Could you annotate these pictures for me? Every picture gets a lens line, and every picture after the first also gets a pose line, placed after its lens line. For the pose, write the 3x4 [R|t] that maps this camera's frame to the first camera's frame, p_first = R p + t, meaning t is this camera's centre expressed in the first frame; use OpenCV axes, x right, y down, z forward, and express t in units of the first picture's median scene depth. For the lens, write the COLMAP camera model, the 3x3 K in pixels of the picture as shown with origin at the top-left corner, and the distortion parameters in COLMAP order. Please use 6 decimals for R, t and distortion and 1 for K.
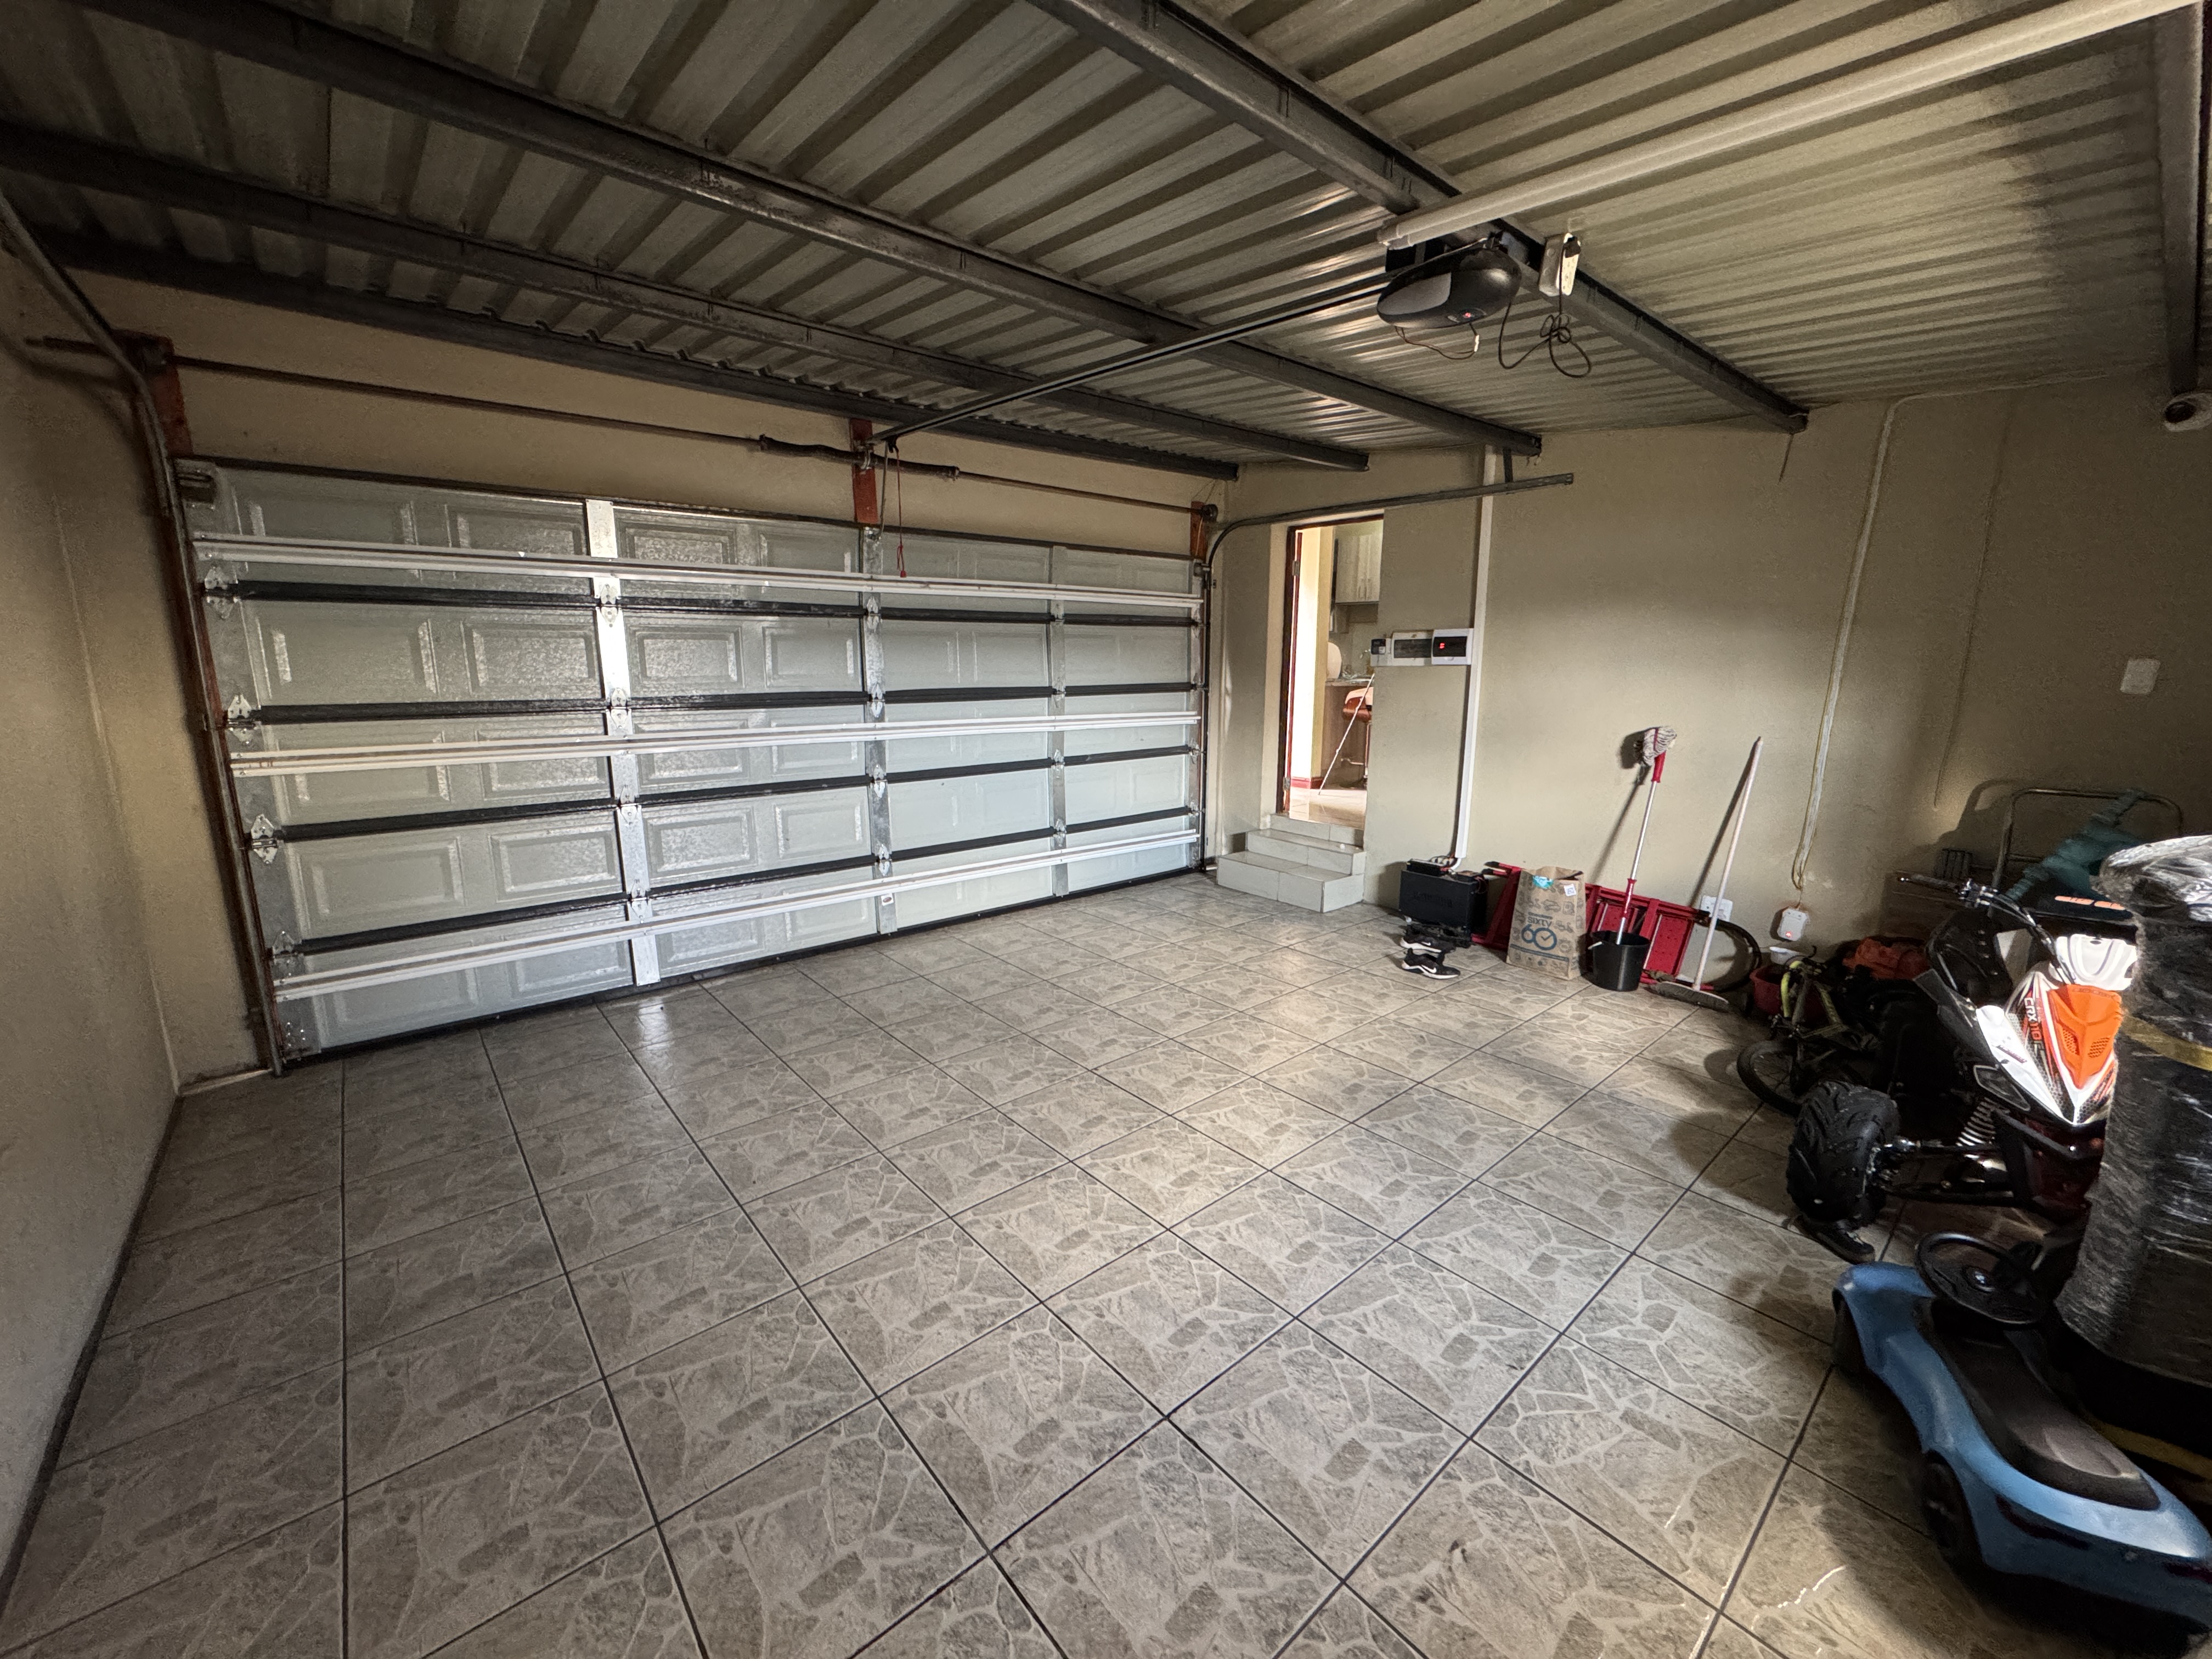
lens RADIAL K [[881.9, 0, 1103.1], [0, 881.9, 825.4], [0, 0, 1]] dist [-0.001463, -0.000584]
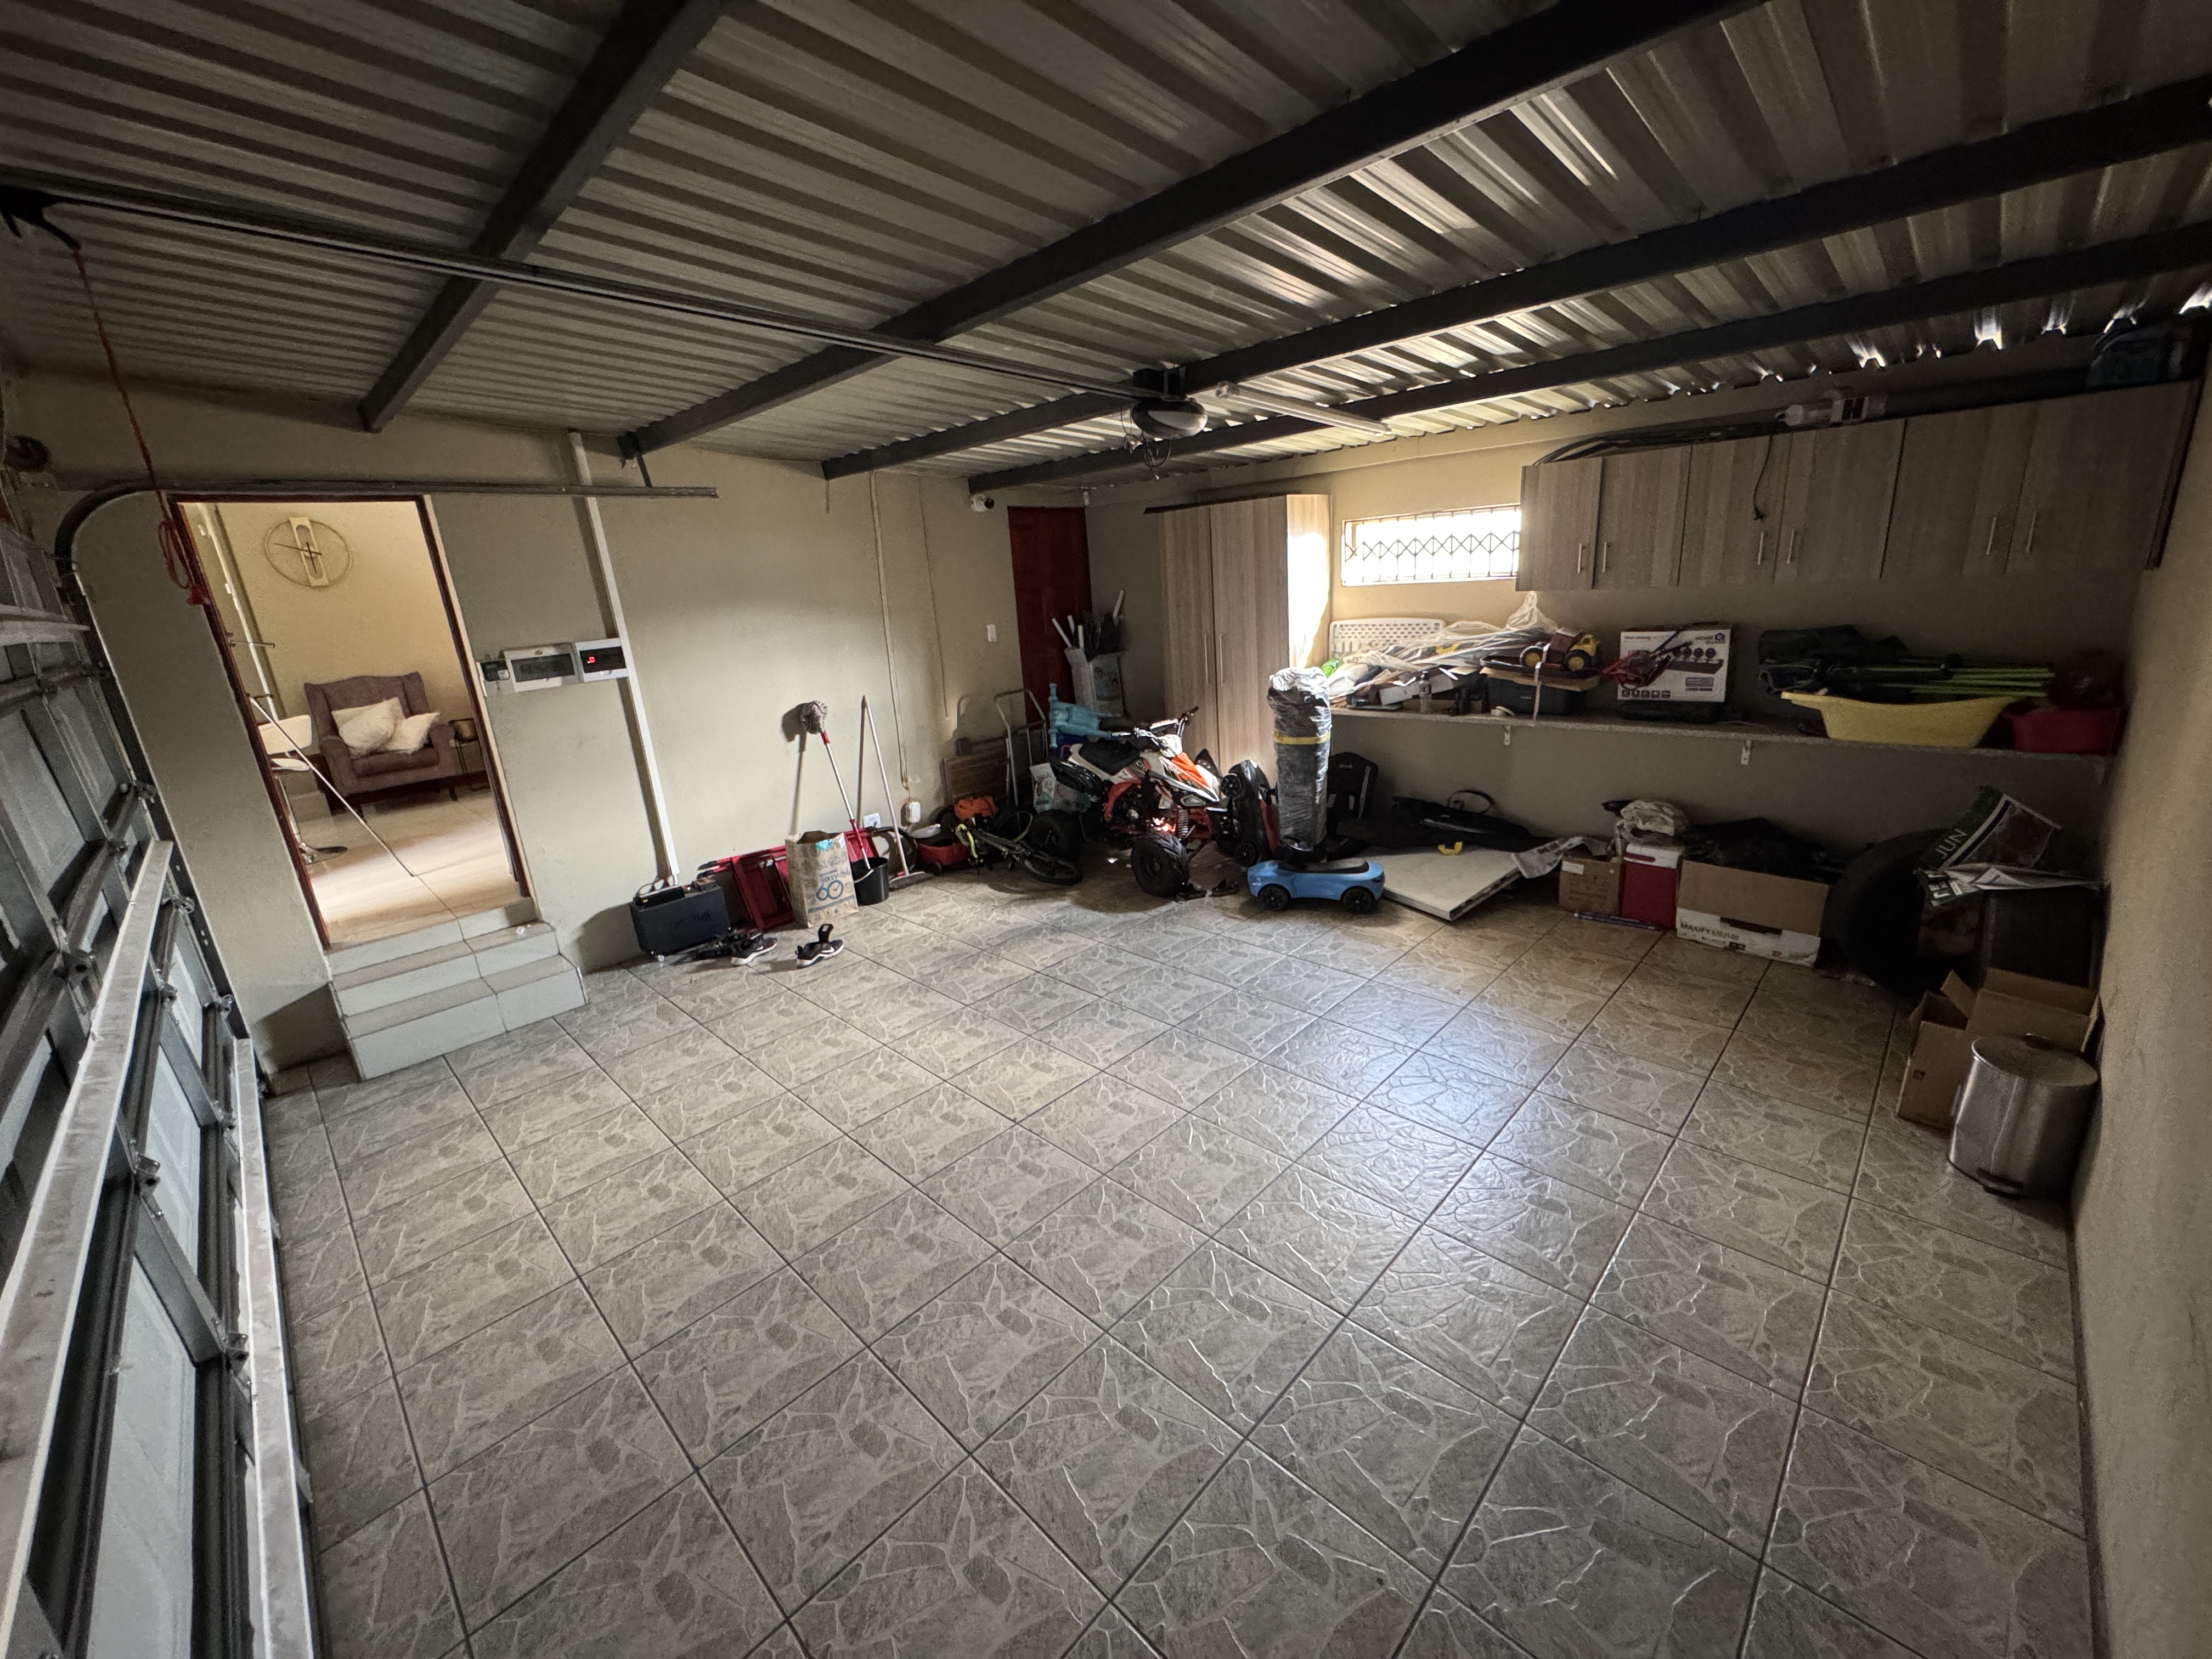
lens RADIAL K [[881.9, 0, 1103.1], [0, 881.9, 825.4], [0, 0, 1]] dist [-0.001463, -0.000584]
pose [[-0.085937, -0.274463, 0.957750, -0.633770], [0.258264, 0.922310, 0.287480, -0.196412], [-0.962245, 0.272057, -0.008377, 0.635946]]
